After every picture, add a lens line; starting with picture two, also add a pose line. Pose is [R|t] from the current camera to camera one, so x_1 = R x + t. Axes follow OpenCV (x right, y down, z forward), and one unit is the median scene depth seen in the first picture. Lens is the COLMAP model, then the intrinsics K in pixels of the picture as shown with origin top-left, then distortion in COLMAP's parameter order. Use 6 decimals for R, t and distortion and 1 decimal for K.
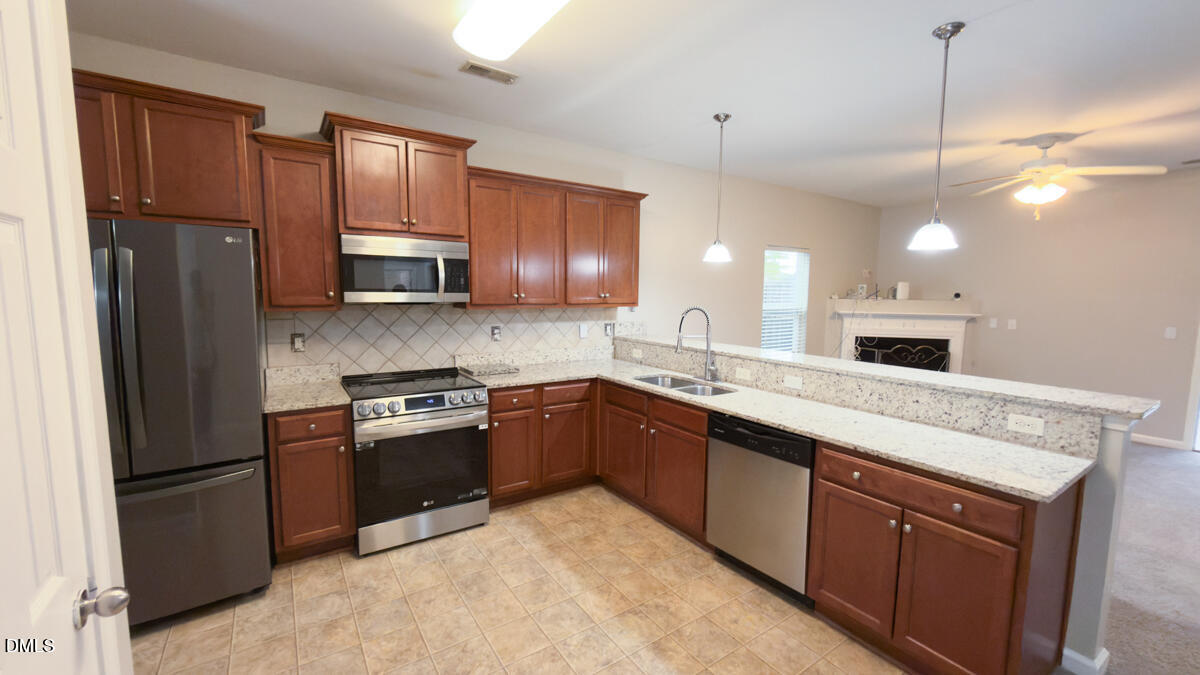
lens RADIAL K [[478.7, 0, 602.8], [0, 478.7, 337.9], [0, 0, 1]] dist [0.001039, 0.000367]
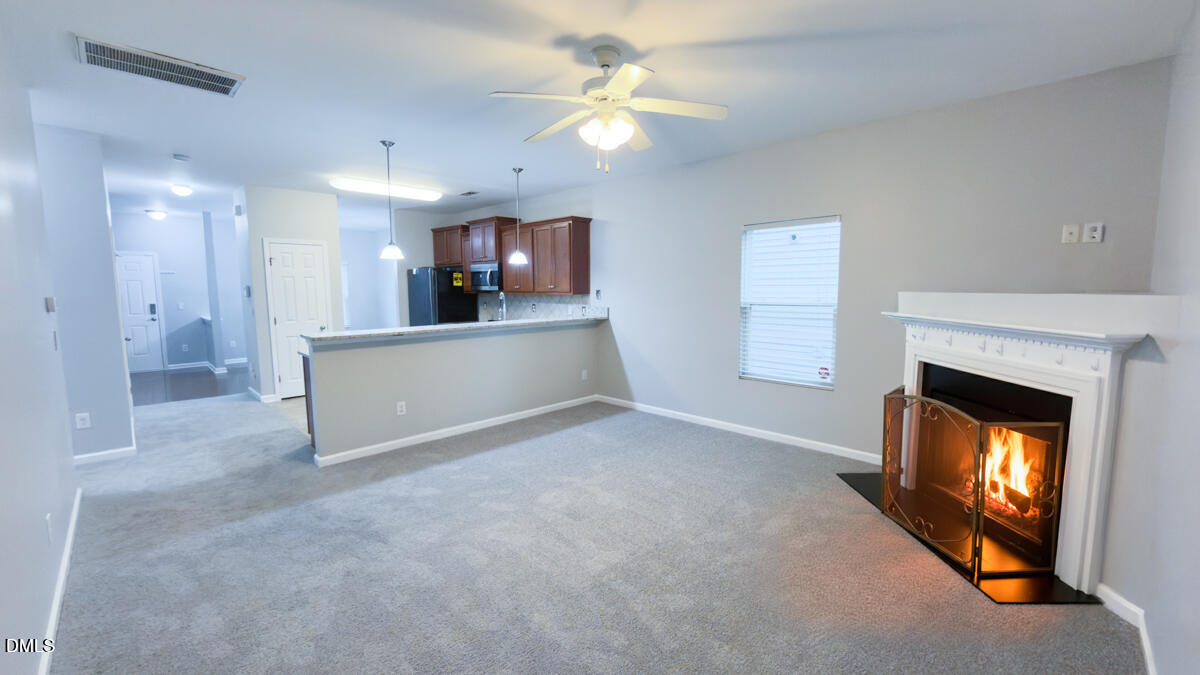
lens RADIAL K [[478.7, 0, 605.5], [0, 478.7, 336.7], [0, 0, 1]] dist [0.001039, 0.000367]
pose [[0.188127, 0.092123, -0.977815, 2.281146], [-0.092391, 0.992836, 0.075763, -0.087858], [0.977789, 0.076089, 0.195291, 1.247519]]
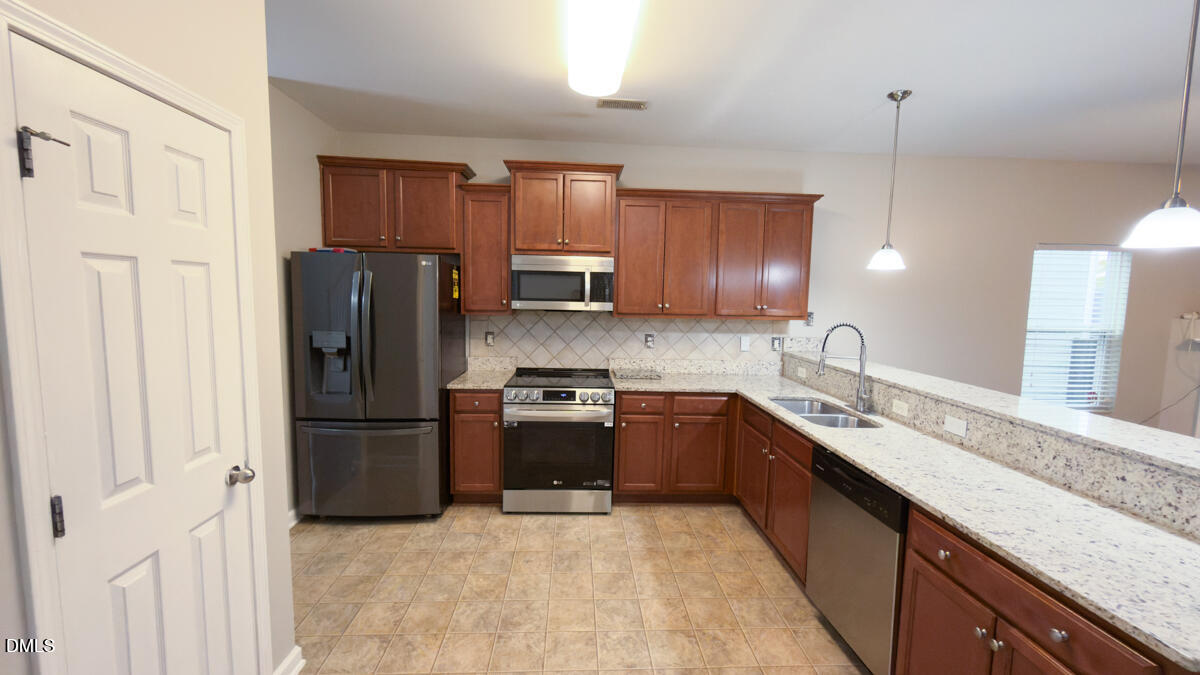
lens RADIAL K [[478.7, 0, 600.6], [0, 478.7, 338.2], [0, 0, 1]] dist [0.001039, 0.000367]
pose [[0.853227, 0.054604, -0.518673, 0.319359], [-0.062944, 0.998016, 0.001523, -0.013711], [0.517727, 0.031348, 0.854971, 0.049288]]
